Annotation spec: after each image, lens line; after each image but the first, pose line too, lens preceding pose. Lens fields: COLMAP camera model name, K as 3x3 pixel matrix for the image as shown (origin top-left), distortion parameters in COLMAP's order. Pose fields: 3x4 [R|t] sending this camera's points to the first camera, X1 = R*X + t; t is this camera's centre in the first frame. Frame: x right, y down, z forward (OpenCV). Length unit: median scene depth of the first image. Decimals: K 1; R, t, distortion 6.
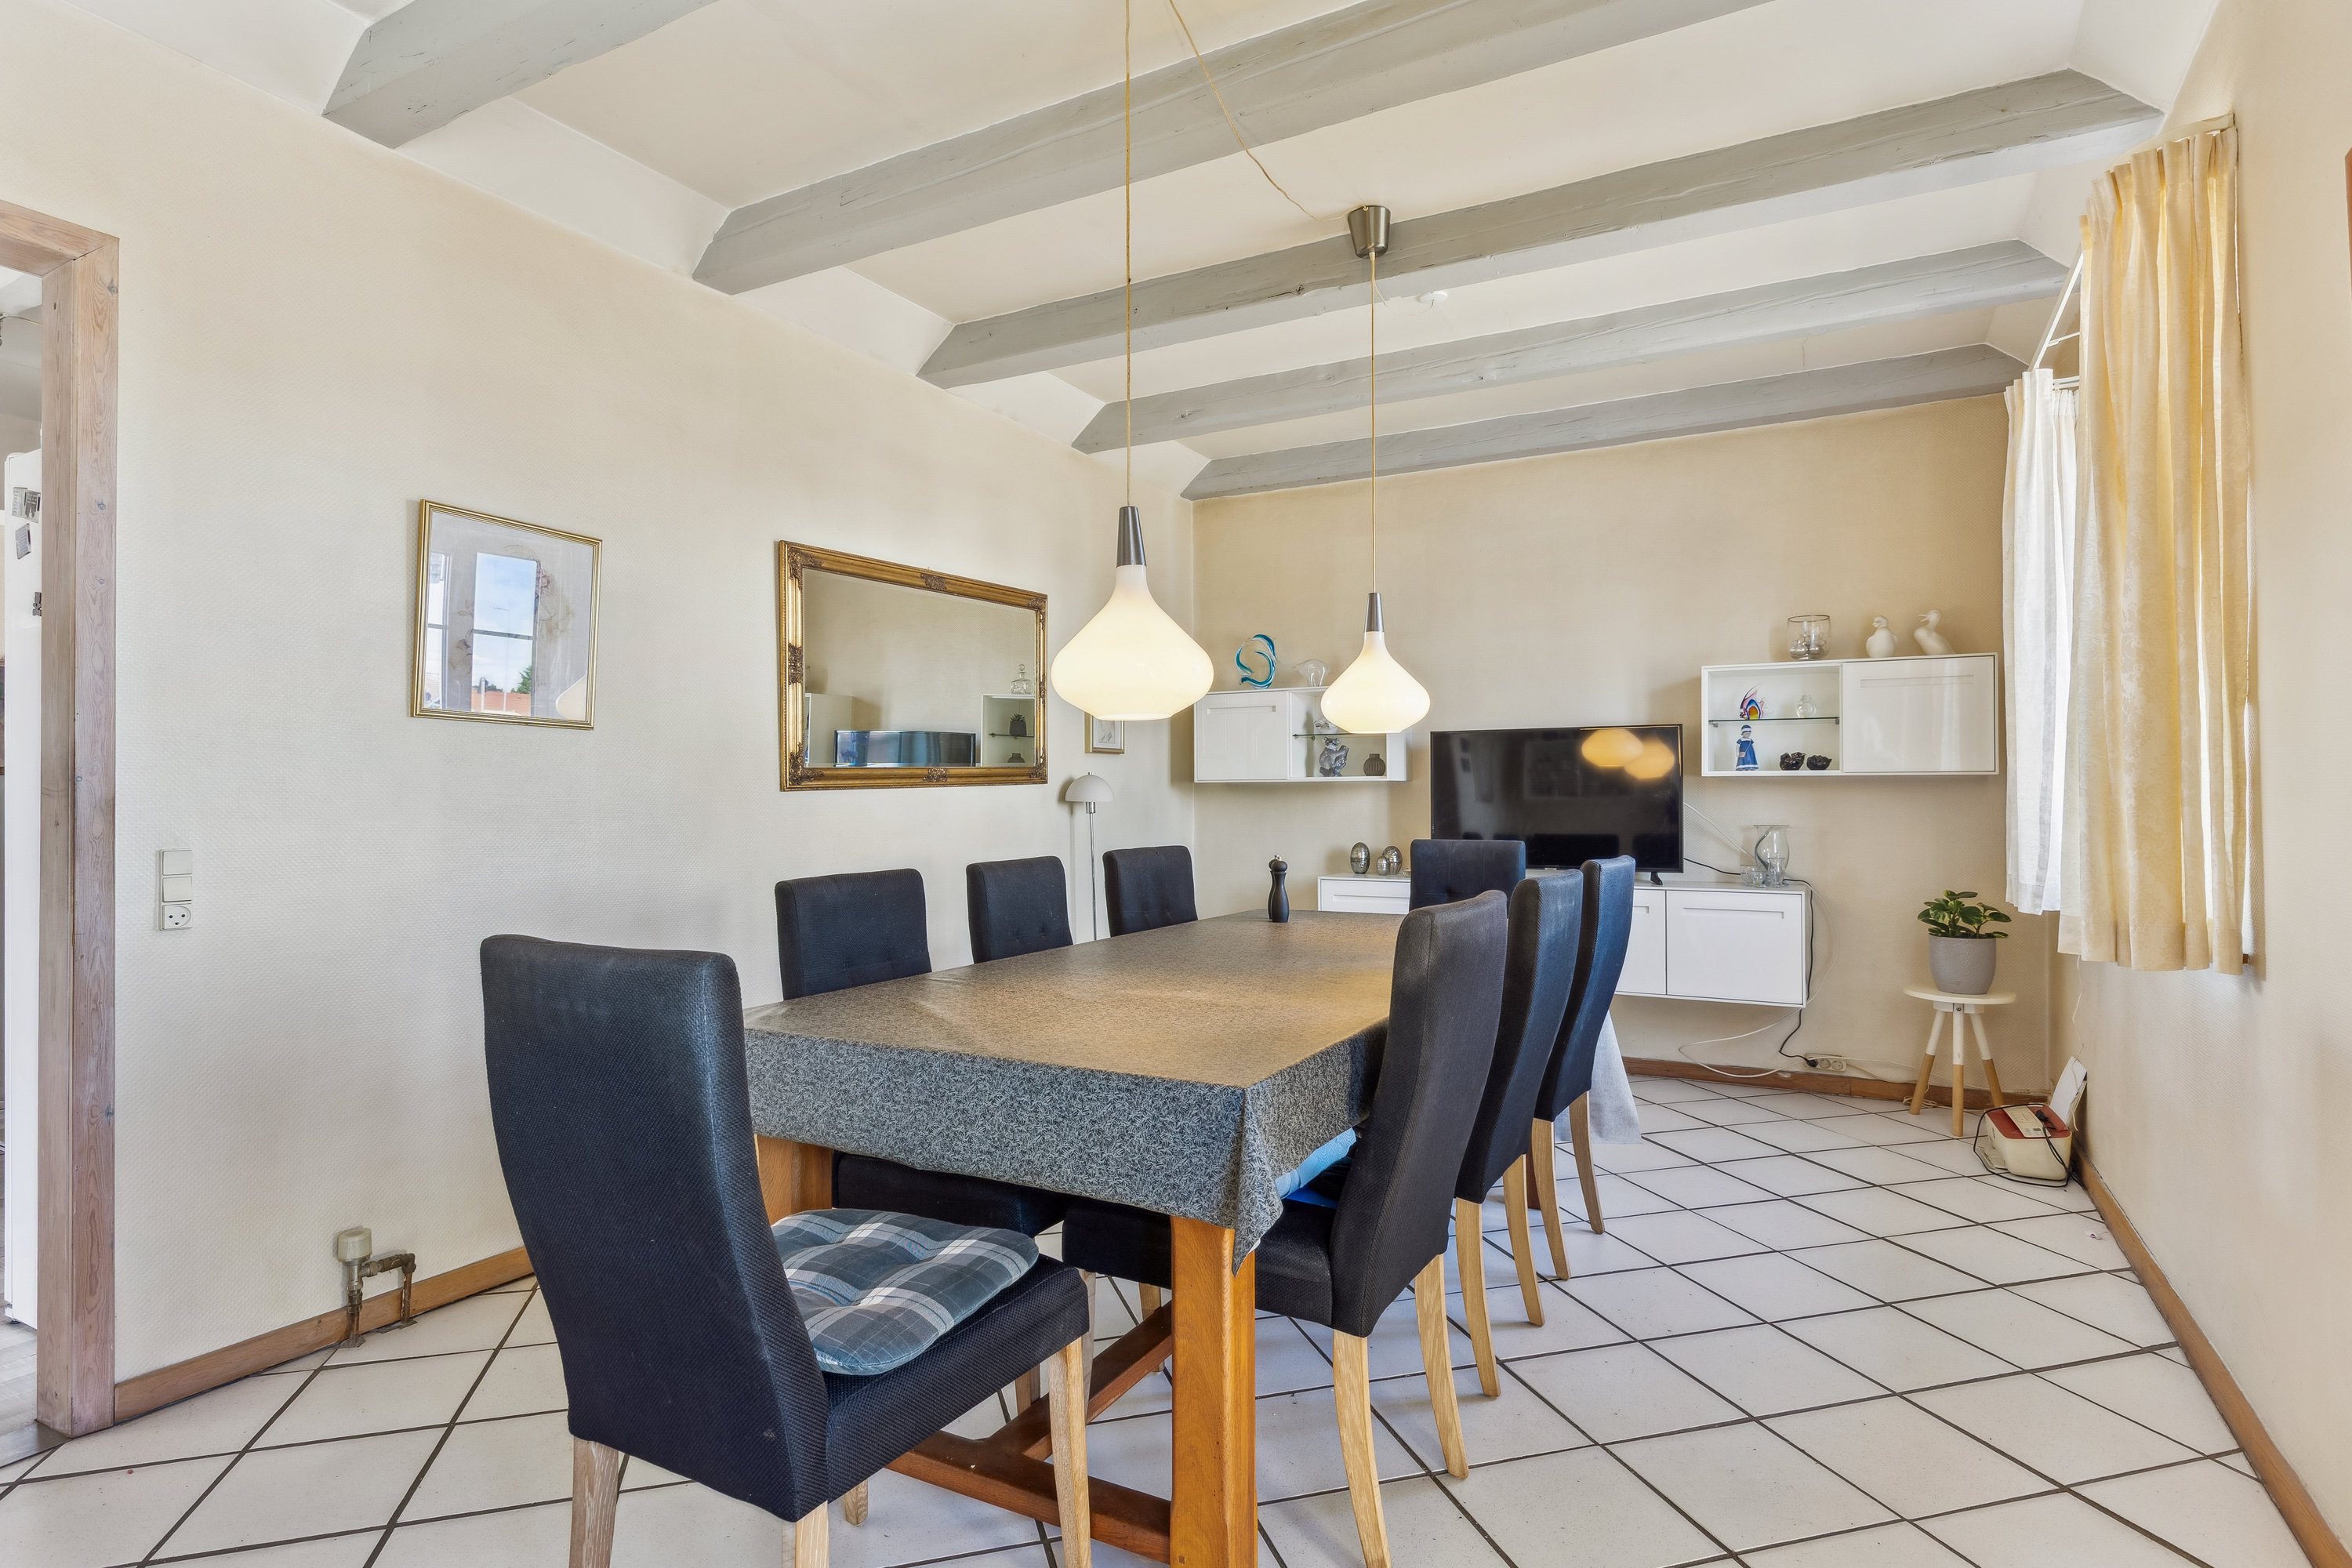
lens RADIAL K [[1260.6, 0, 1174.7], [0, 1260.6, 785.8], [0, 0, 1]] dist [-0.000567, -0.000106]
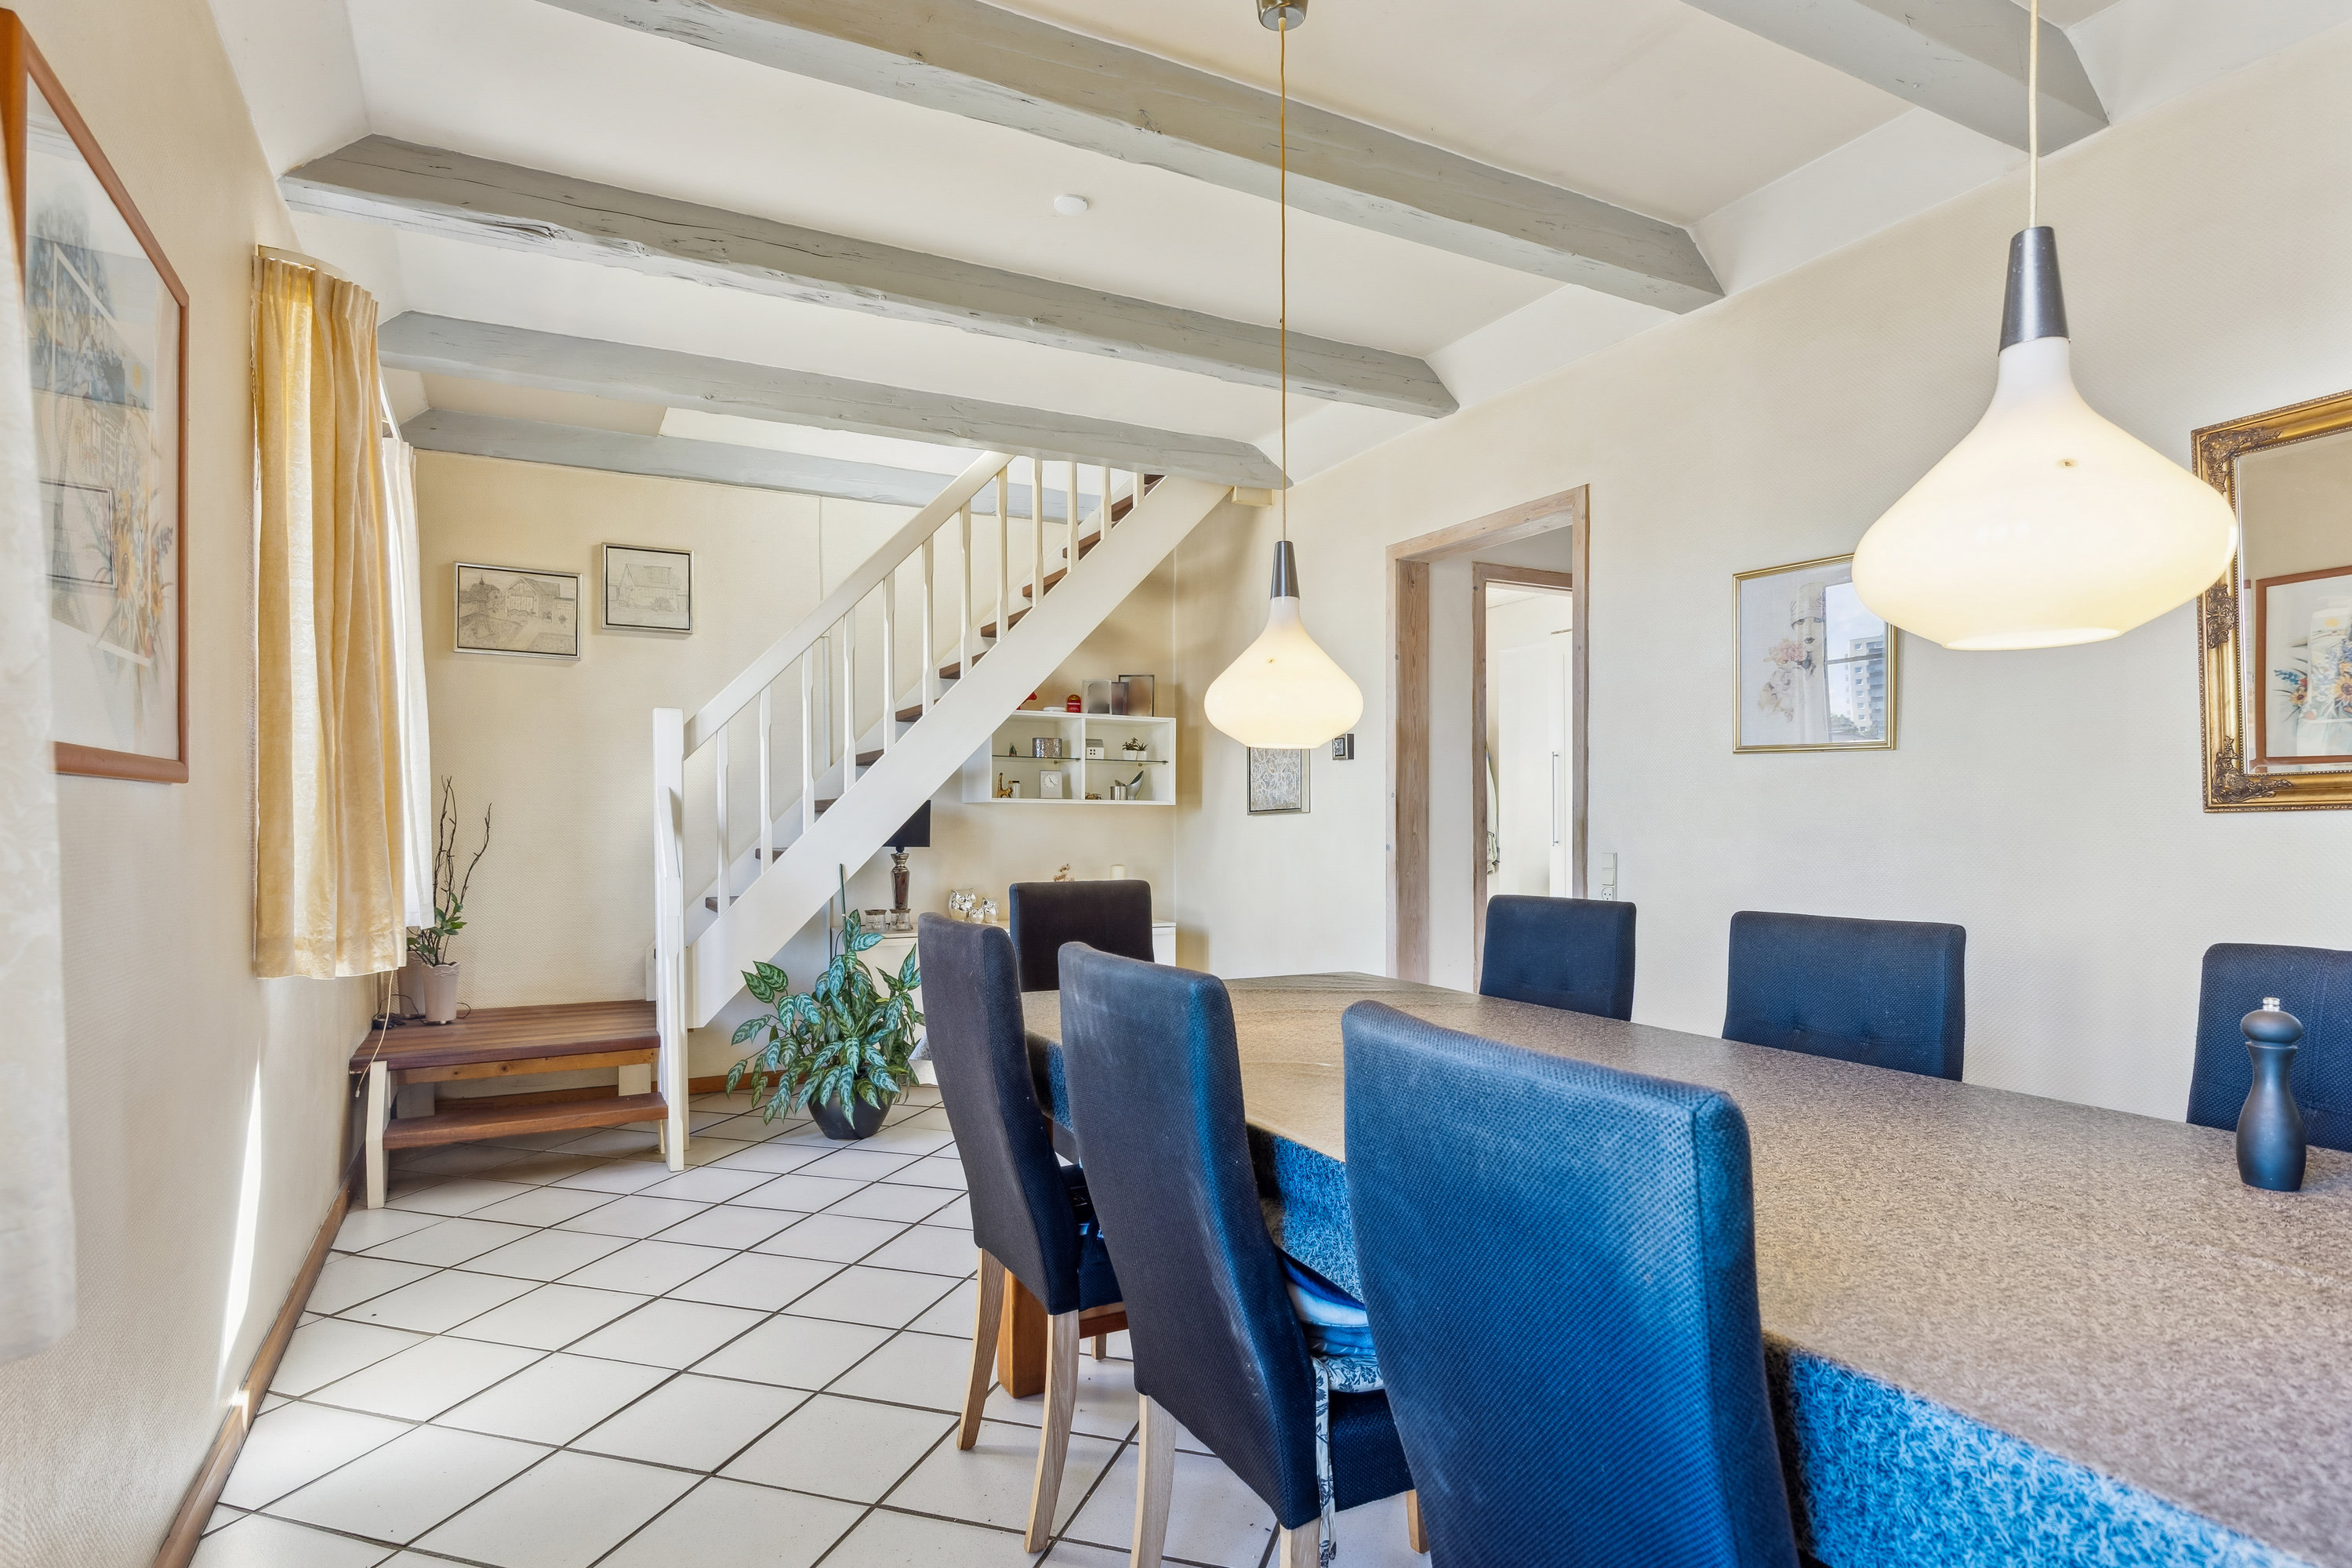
lens RADIAL K [[1260.6, 0, 1177.0], [0, 1260.6, 802.7], [0, 0, 1]] dist [-0.000567, -0.000106]
pose [[-0.544509, -0.007044, -0.838726, 0.529629], [0.008568, 0.999866, -0.013960, 0.003948], [0.838711, -0.014787, -0.544375, 0.908079]]
